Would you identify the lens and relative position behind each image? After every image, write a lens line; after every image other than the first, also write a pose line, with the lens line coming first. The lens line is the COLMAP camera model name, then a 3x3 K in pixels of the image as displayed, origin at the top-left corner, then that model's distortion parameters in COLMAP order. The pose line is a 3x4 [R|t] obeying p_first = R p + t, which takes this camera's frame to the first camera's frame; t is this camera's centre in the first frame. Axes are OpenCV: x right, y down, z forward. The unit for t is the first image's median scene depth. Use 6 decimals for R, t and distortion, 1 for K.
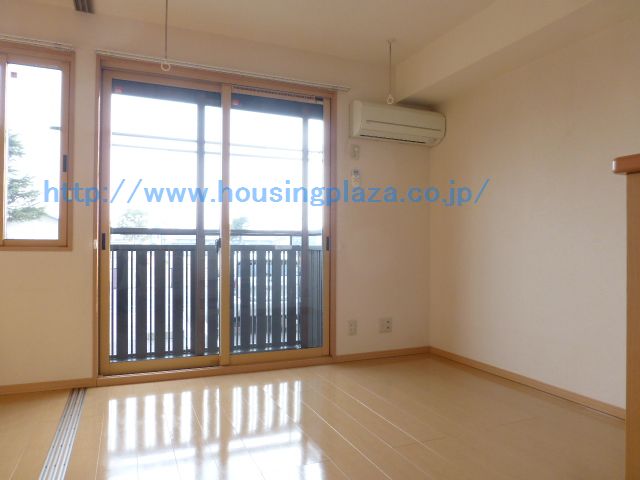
lens RADIAL K [[458.2, 0, 321.9], [0, 458.2, 240.9], [0, 0, 1]] dist [-0.048874, 0.024951]
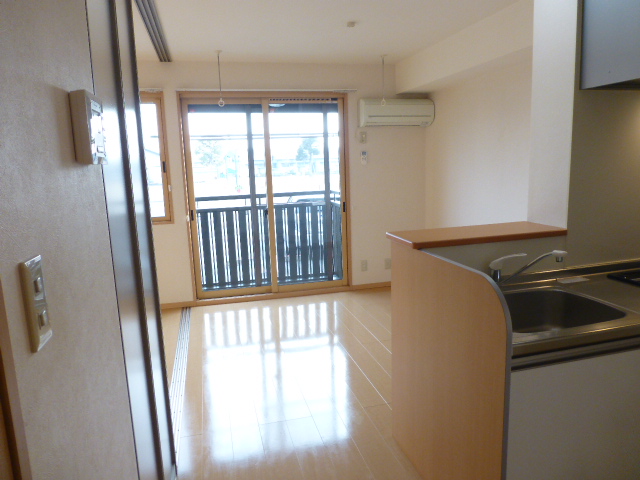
lens RADIAL K [[458.2, 0, 317.6], [0, 458.2, 243.3], [0, 0, 1]] dist [-0.048874, 0.024951]
pose [[0.985458, -0.010811, -0.169573, 0.169751], [0.042310, 0.982152, 0.183269, -0.146004], [0.164565, -0.187779, 0.968327, -0.380869]]
